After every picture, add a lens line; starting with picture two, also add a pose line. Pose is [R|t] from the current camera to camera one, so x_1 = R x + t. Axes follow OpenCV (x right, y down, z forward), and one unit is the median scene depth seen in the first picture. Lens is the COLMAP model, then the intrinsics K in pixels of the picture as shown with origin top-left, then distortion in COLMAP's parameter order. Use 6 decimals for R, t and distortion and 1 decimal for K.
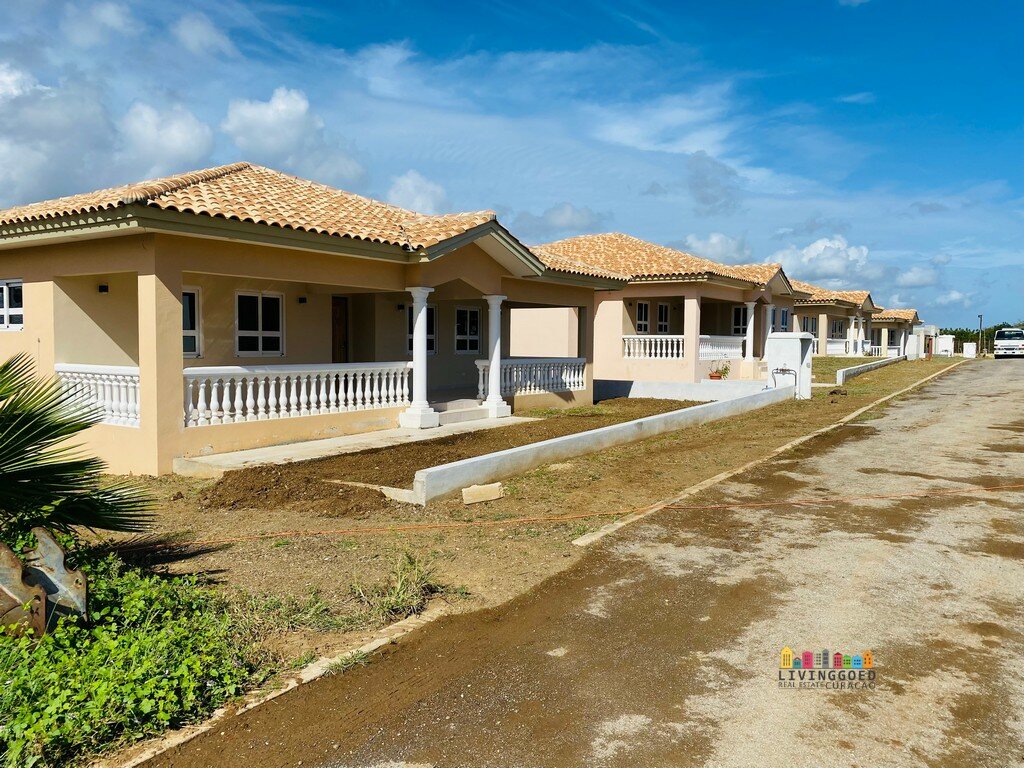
lens RADIAL K [[761.2, 0, 504.1], [0, 761.2, 379.7], [0, 0, 1]] dist [0.071747, -0.096736]
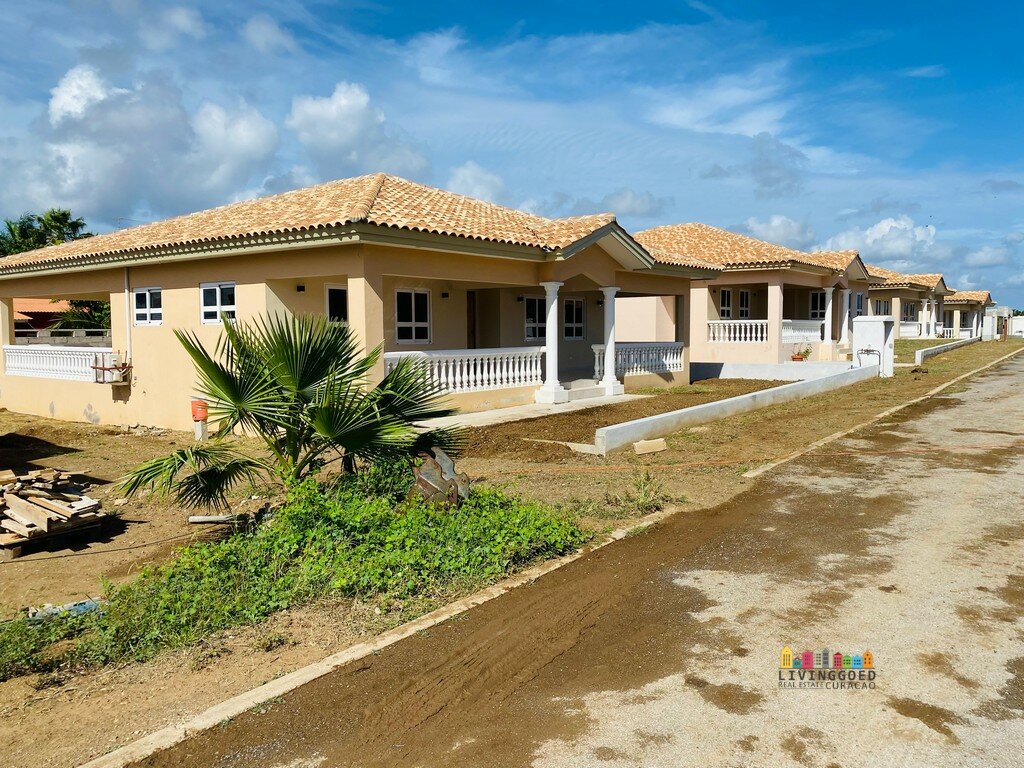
lens RADIAL K [[759.6, 0, 515.7], [0, 759.6, 379.7], [0, 0, 1]] dist [0.047315, -0.041044]
pose [[0.998223, -0.010107, -0.058720, -0.086861], [0.011054, 0.999814, 0.015830, 0.007420], [0.058549, -0.016451, 0.998149, -0.137980]]
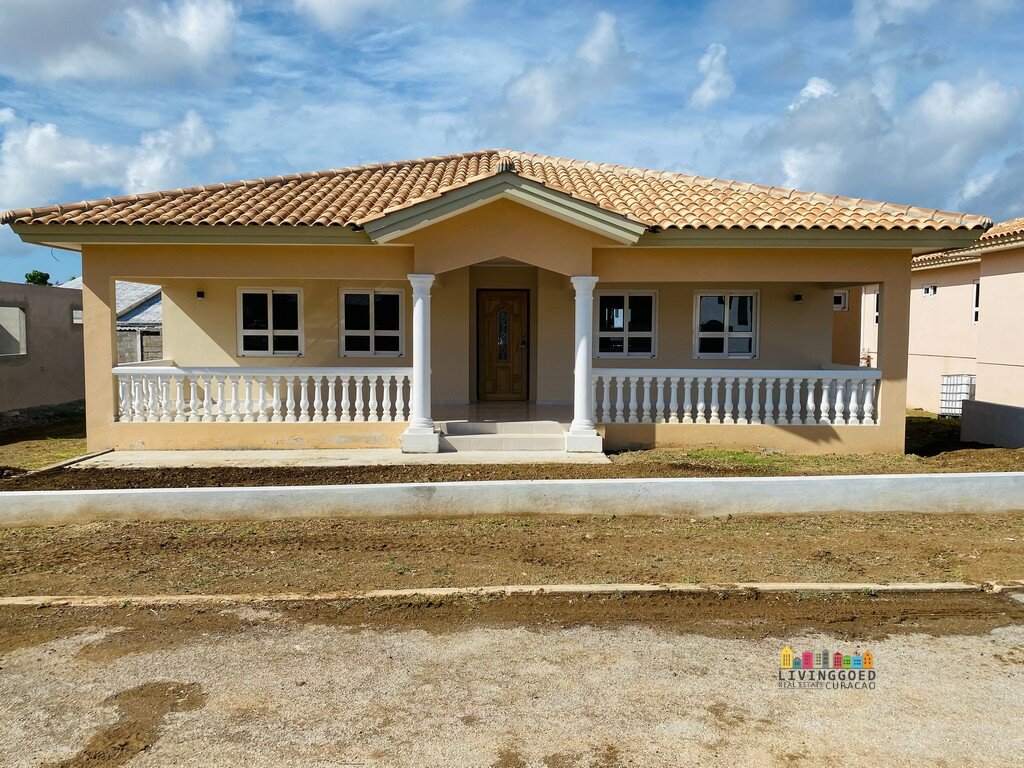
lens RADIAL K [[759.6, 0, 515.7], [0, 759.6, 379.7], [0, 0, 1]] dist [0.047315, -0.041044]
pose [[0.572606, 0.053384, -0.818091, 0.516592], [-0.042667, 0.998466, 0.035291, -0.039008], [0.818720, 0.014698, 0.574005, 0.552089]]
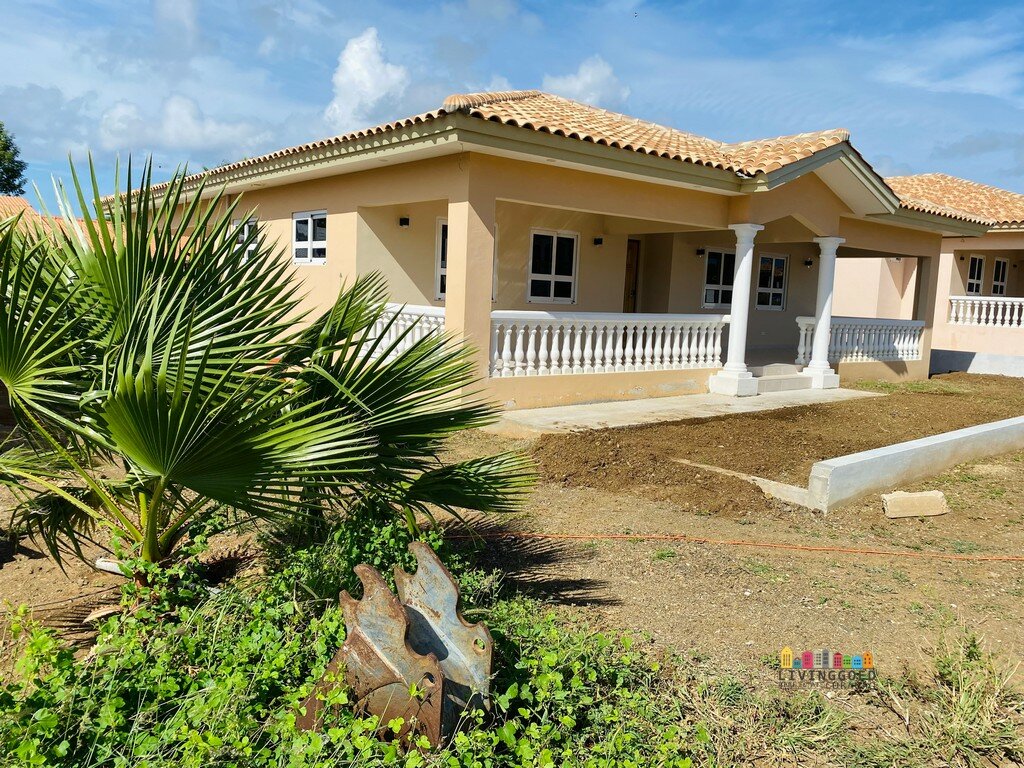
lens RADIAL K [[768.5, 0, 514.5], [0, 768.5, 373.8], [0, 0, 1]] dist [0.090682, -0.198645]
pose [[0.957468, 0.063307, -0.281508, -0.091756], [-0.049710, 0.997238, 0.055187, 0.004705], [0.284224, -0.038846, 0.957971, 0.108936]]
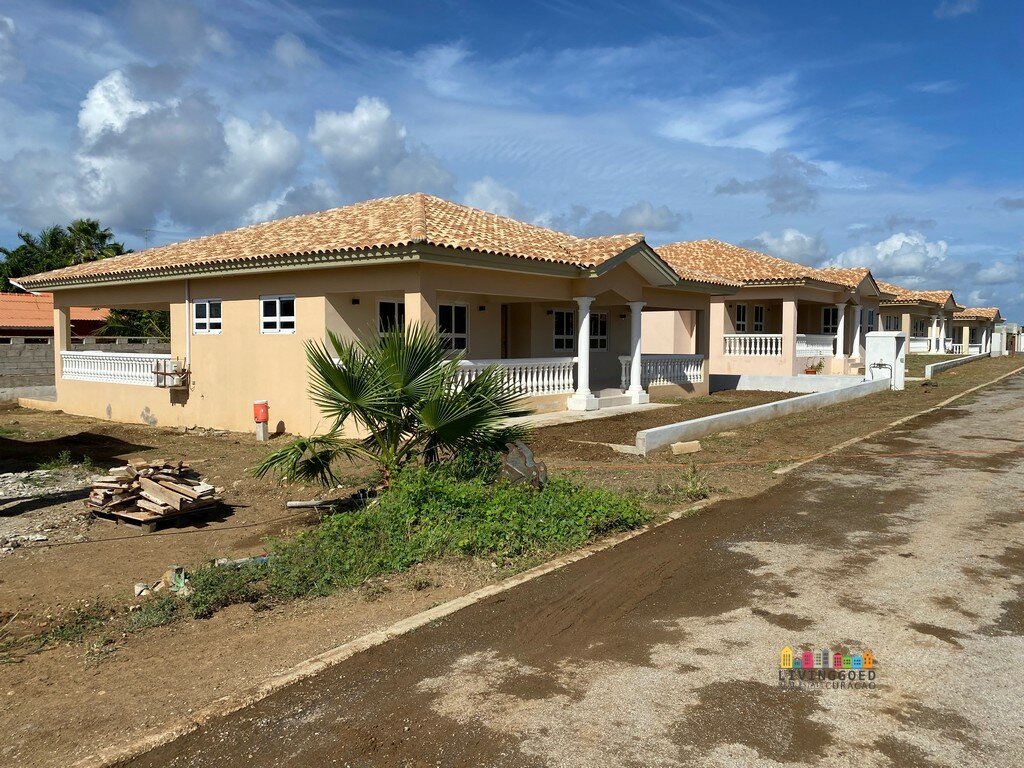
lens RADIAL K [[759.6, 0, 515.7], [0, 759.6, 379.7], [0, 0, 1]] dist [0.047315, -0.041044]
pose [[0.997717, -0.000485, -0.067530, -0.121535], [0.000535, 1.000000, 0.000728, 0.010890], [0.067530, -0.000763, 0.997717, -0.210153]]
